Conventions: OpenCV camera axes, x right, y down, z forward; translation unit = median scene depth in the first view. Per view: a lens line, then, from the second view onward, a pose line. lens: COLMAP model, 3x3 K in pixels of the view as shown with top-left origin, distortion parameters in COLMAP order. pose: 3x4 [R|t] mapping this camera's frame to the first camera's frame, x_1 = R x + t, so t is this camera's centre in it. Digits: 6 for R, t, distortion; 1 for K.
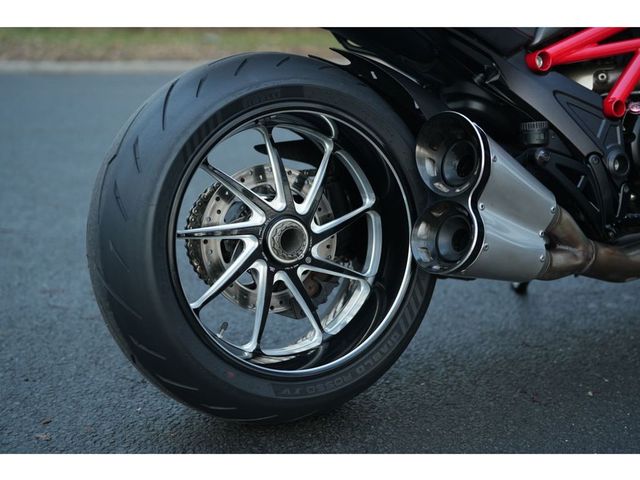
lens RADIAL K [[937.5, 0, 334.0], [0, 937.5, 238.0], [0, 0, 1]] dist [0.031104, 0.034002]
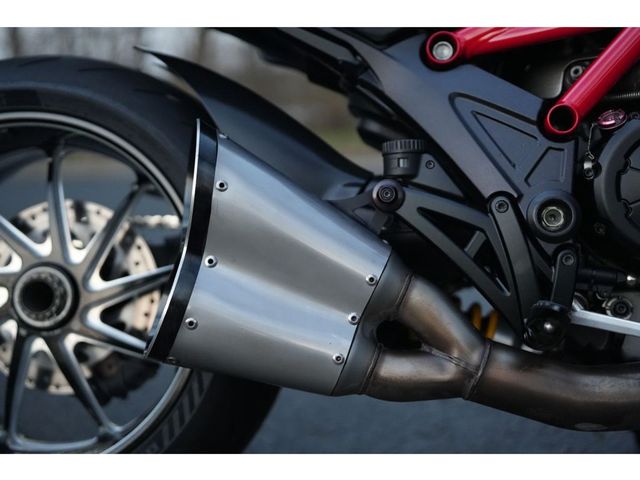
lens RADIAL K [[921.9, 0, 320.0], [0, 921.9, 240.0], [0, 0, 1]] dist [-0.097555, 1.187727]
pose [[0.801989, 0.029107, -0.596629, 0.553554], [-0.106165, 0.989856, -0.094418, 0.003732], [0.587828, 0.139063, 0.796944, 0.509805]]
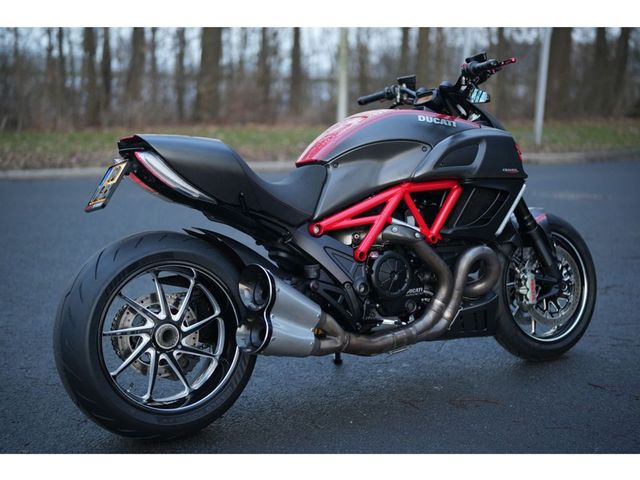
lens RADIAL K [[921.9, 0, 320.0], [0, 921.9, 240.0], [0, 0, 1]] dist [-0.097555, 1.187727]
pose [[0.999440, -0.011120, 0.031557, 0.181589], [0.013504, 0.996988, -0.076375, -0.040580], [-0.030612, 0.076758, 0.996580, -0.740444]]
